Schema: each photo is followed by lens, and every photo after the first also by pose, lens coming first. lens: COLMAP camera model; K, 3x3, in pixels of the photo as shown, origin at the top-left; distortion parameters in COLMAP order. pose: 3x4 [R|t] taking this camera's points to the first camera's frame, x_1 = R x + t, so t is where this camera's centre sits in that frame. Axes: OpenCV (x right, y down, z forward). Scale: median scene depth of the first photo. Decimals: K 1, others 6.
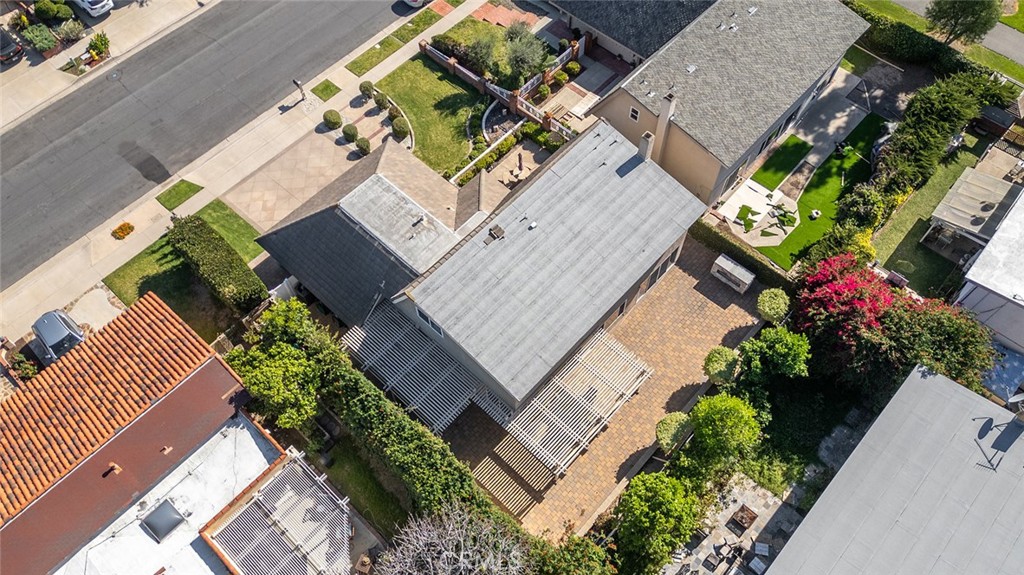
lens RADIAL K [[699.8, 0, 519.9], [0, 699.8, 307.9], [0, 0, 1]] dist [0.062800, -0.058156]
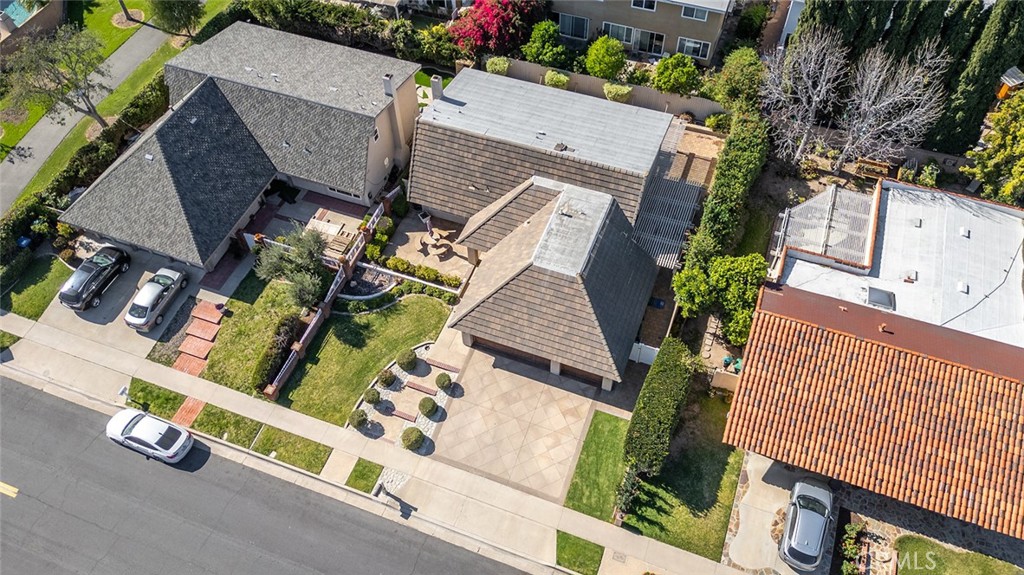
lens RADIAL K [[699.8, 0, 519.9], [0, 699.8, 307.9], [0, 0, 1]] dist [0.062800, -0.058156]
pose [[-0.369040, -0.758299, 0.537393, -0.685305], [0.828820, -0.006872, 0.559473, -0.668052], [-0.420555, 0.651870, 0.631030, 0.352521]]
